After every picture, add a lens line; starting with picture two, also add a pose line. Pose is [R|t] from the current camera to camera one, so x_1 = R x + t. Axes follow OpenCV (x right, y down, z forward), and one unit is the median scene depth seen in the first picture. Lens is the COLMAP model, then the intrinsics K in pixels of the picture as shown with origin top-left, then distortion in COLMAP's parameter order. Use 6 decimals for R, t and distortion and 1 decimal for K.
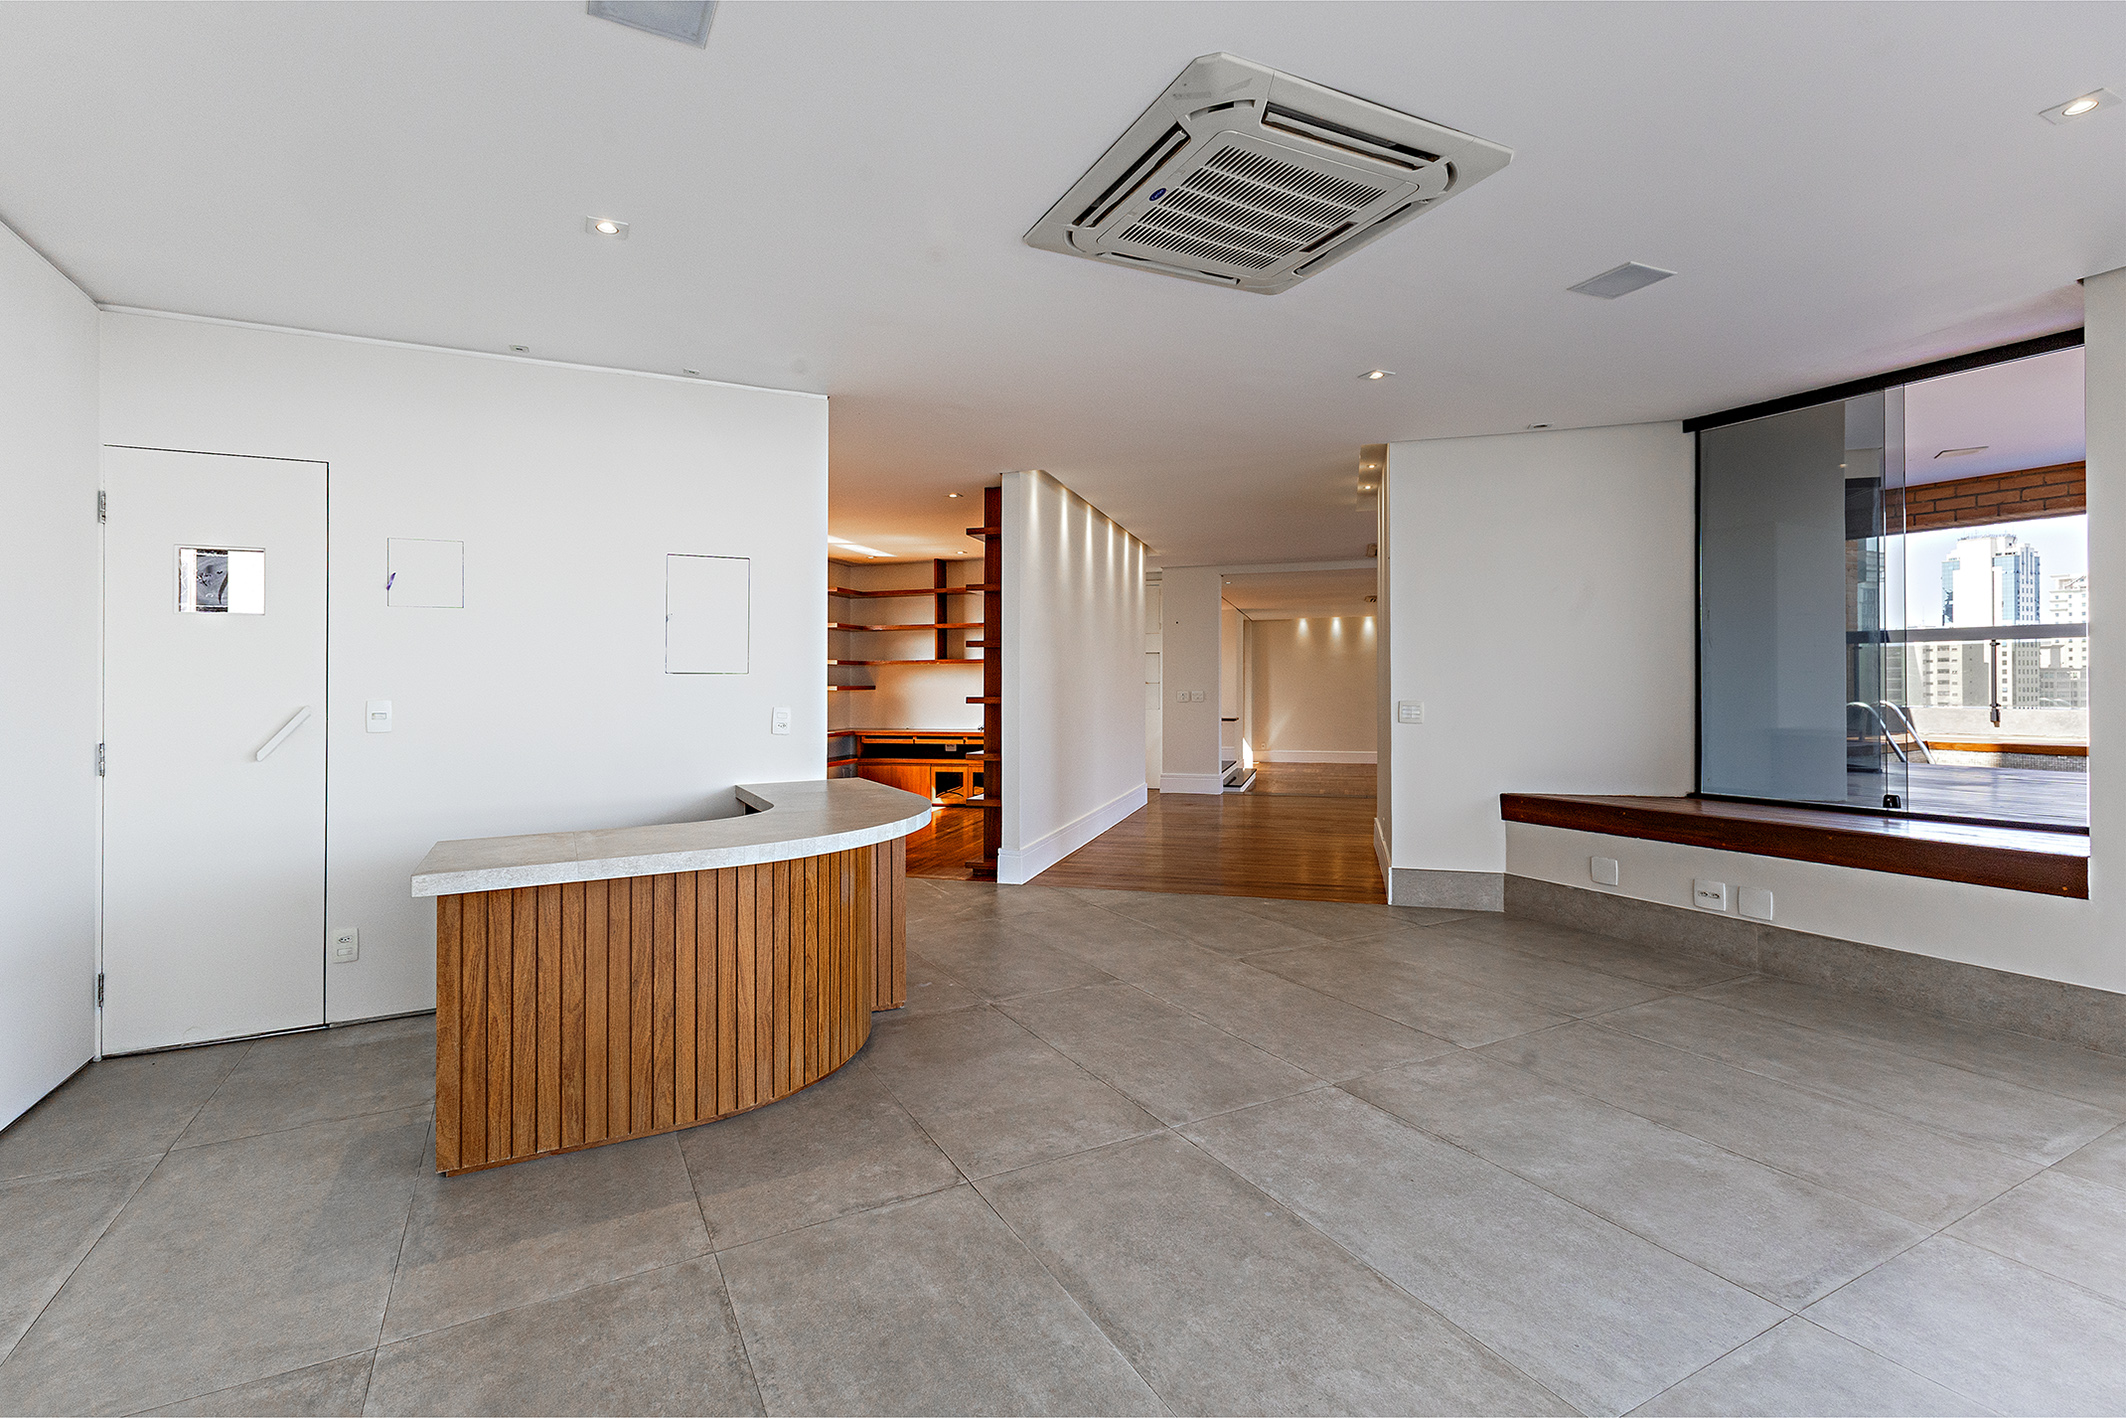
lens RADIAL K [[940.8, 0, 965.0], [0, 940.8, 674.9], [0, 0, 1]] dist [-0.000454, -0.000115]
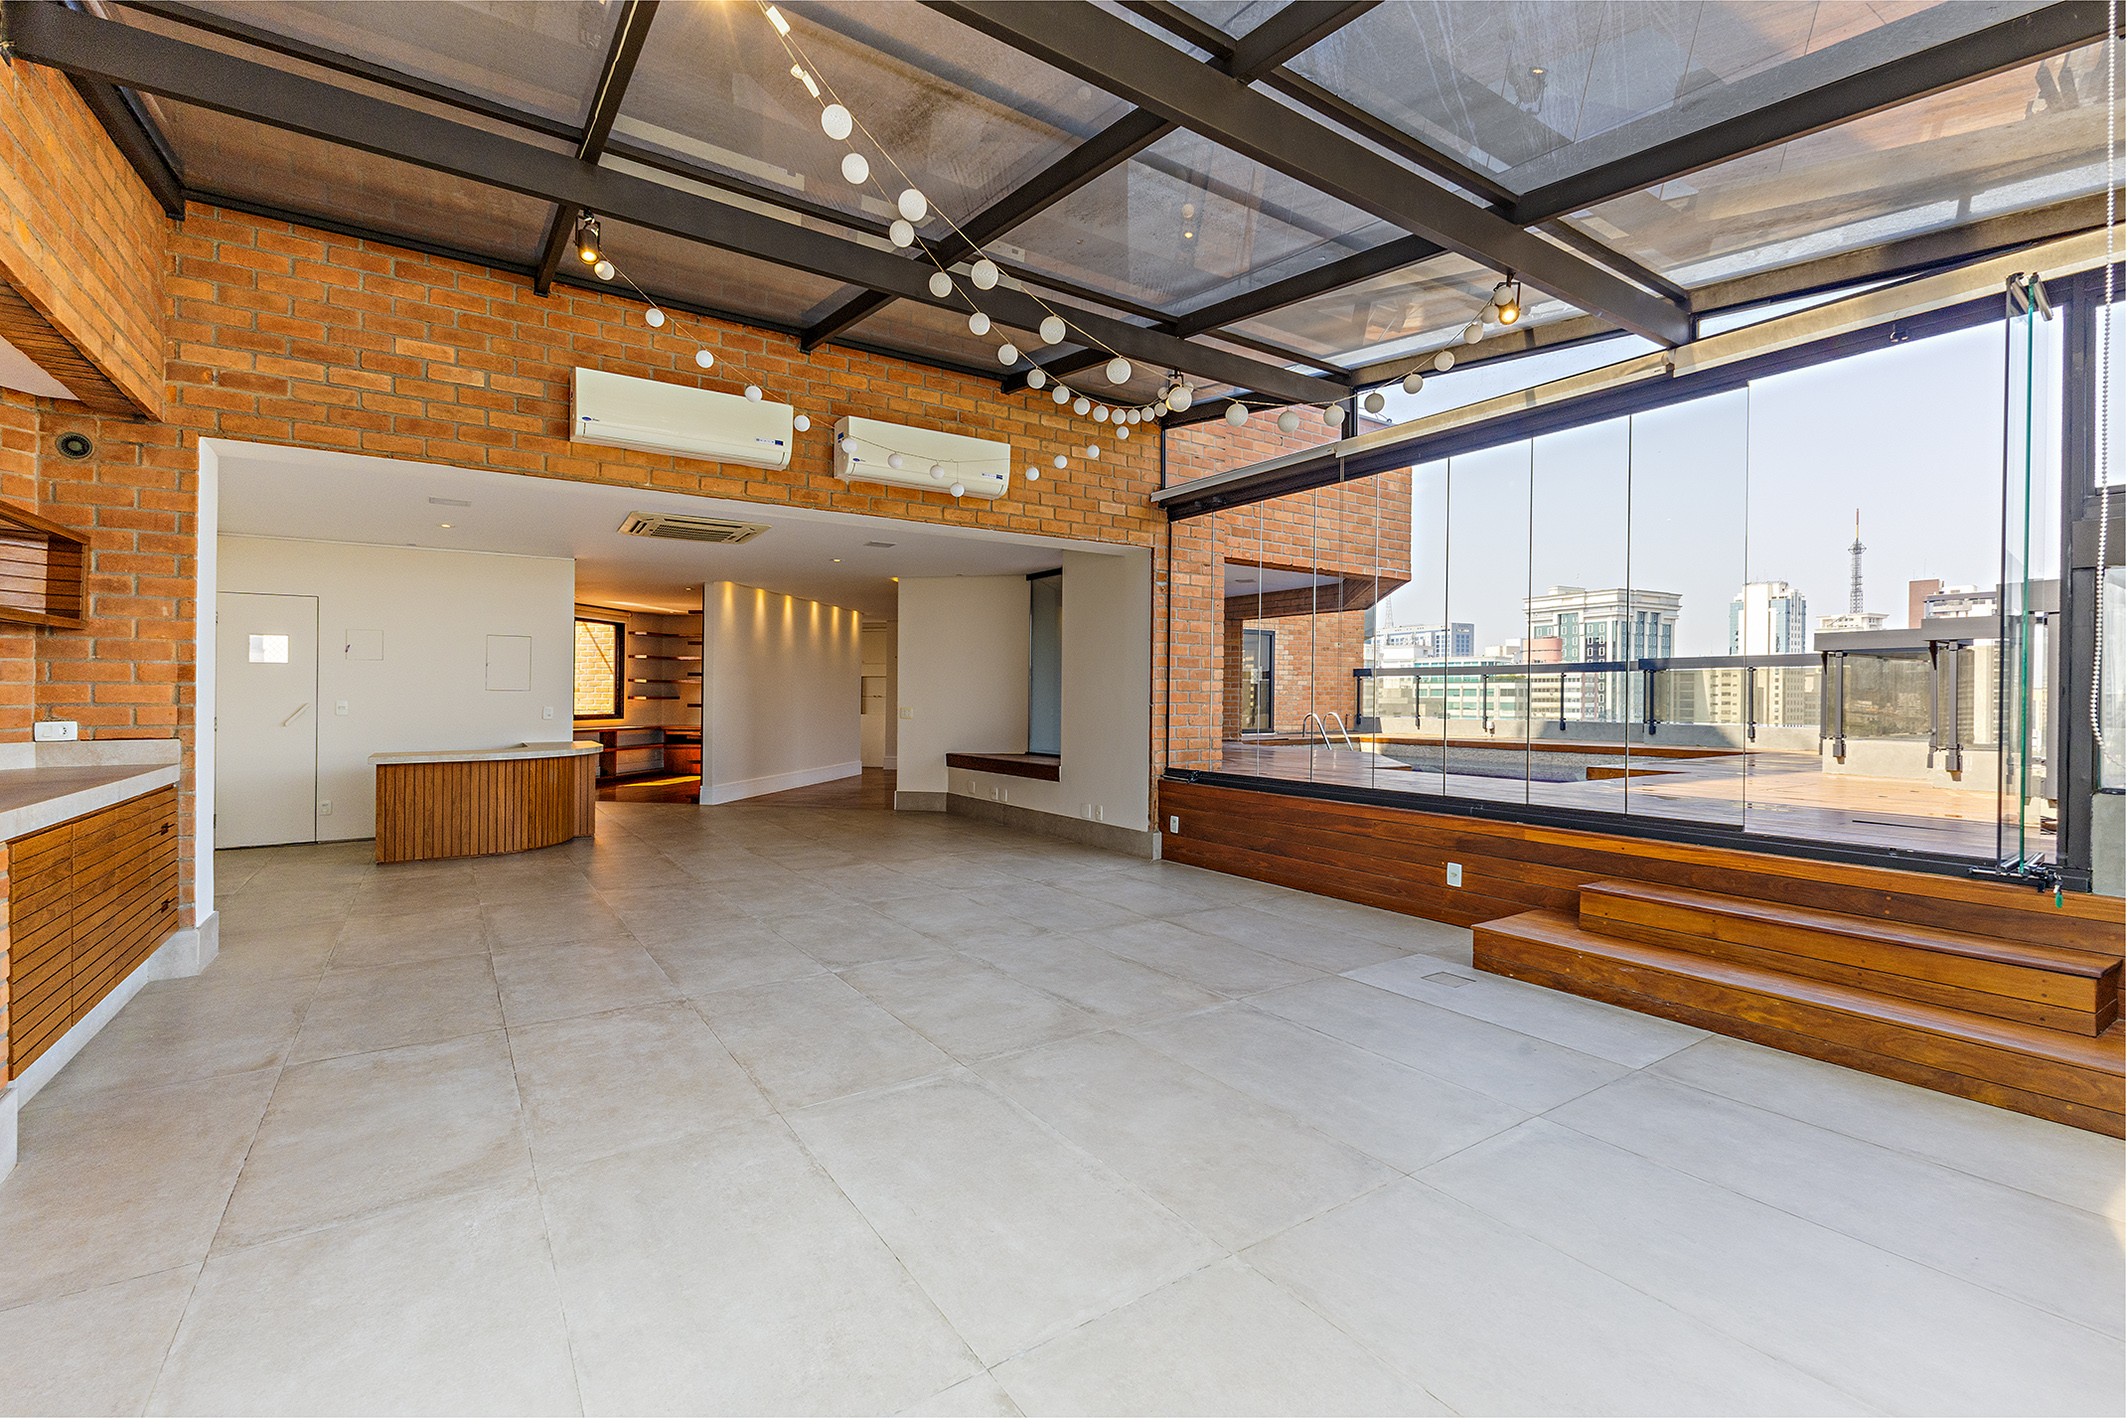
lens RADIAL K [[903.6, 0, 1055.5], [0, 903.6, 701.0], [0, 0, 1]] dist [0.002060, 0.000002]
pose [[0.986559, 0.010398, 0.163073, 0.587853], [-0.012881, 0.999817, 0.014172, -0.021571], [-0.162896, -0.016082, 0.986512, -1.172301]]
